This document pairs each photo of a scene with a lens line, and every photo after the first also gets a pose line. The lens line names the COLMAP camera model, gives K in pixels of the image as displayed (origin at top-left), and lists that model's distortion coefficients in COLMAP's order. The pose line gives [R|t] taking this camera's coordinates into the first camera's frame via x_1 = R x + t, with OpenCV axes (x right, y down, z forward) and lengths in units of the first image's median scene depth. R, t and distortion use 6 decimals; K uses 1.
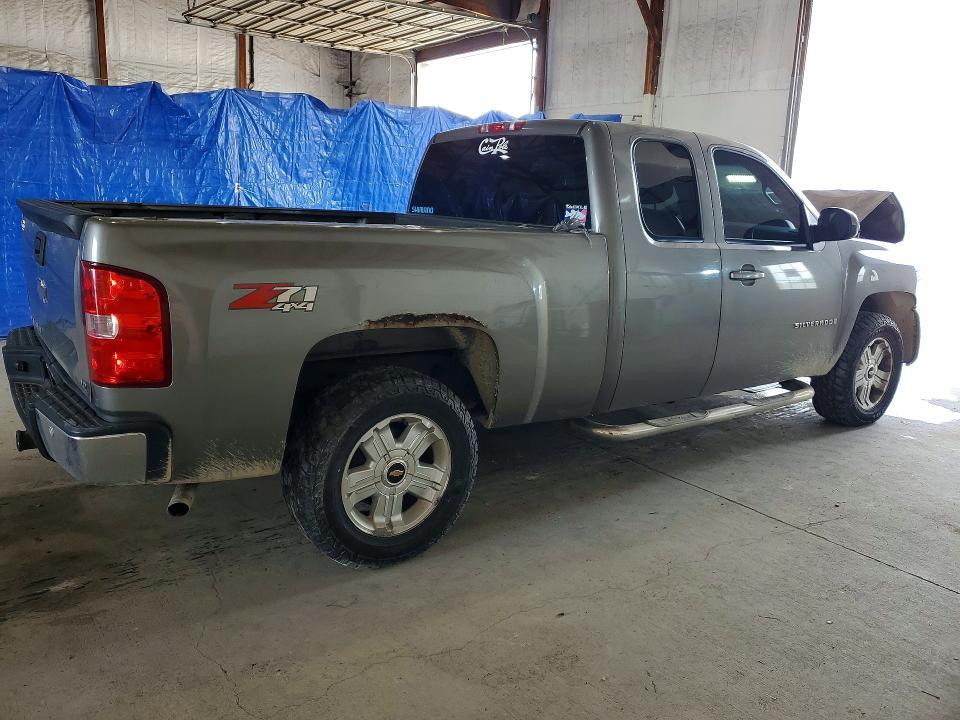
lens RADIAL K [[746.2, 0, 487.3], [0, 746.2, 358.2], [0, 0, 1]] dist [-0.006818, 0.018475]
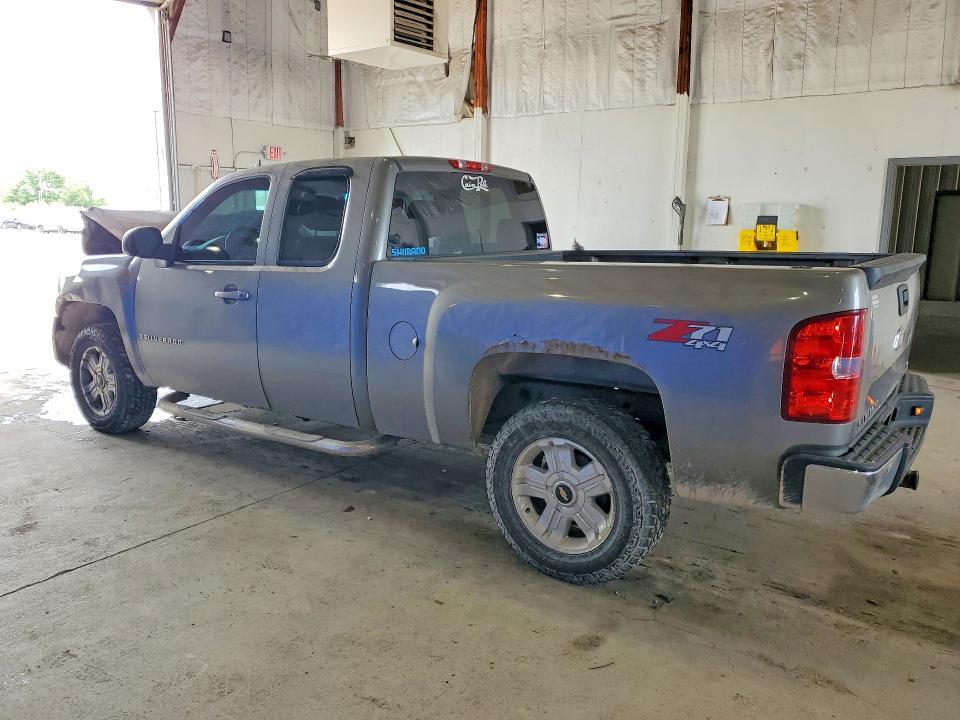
lens RADIAL K [[746.2, 0, 475.4], [0, 746.2, 355.5], [0, 0, 1]] dist [-0.006818, 0.018475]
pose [[-0.305601, -0.208235, 0.929110, -1.031882], [0.190484, 0.942696, 0.273933, -0.347114], [-0.932911, 0.260695, -0.248424, 1.337753]]
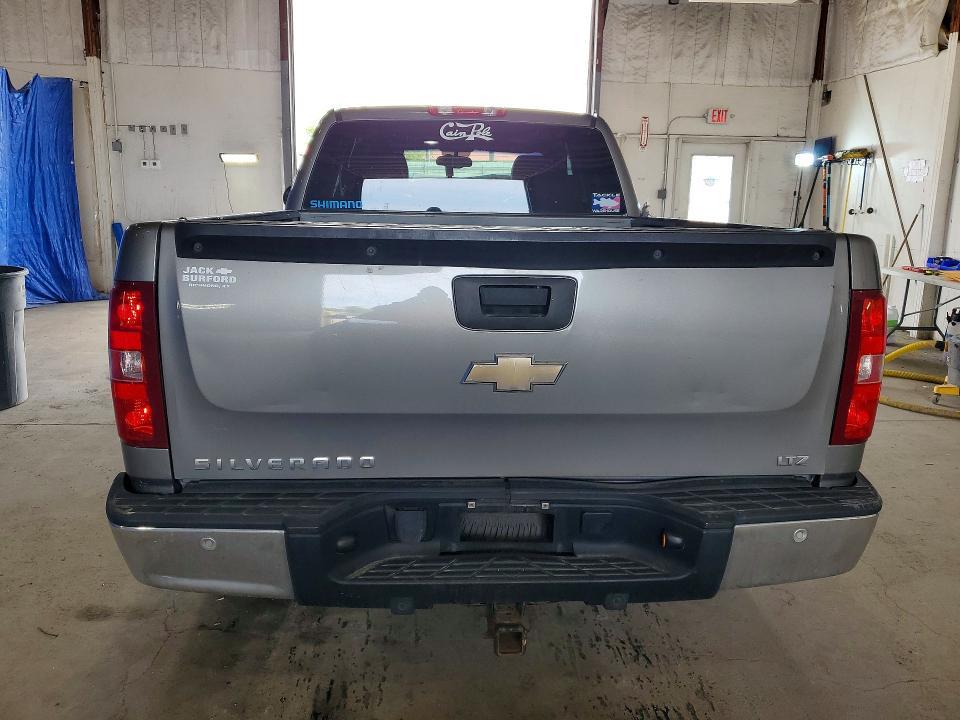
lens RADIAL K [[746.2, 0, 483.0], [0, 746.2, 344.4], [0, 0, 1]] dist [-0.006818, 0.018475]
pose [[0.536086, -0.199305, 0.820299, -0.788365], [0.187102, 0.975614, 0.114765, -0.132513], [-0.823168, 0.091956, 0.560303, 0.501188]]
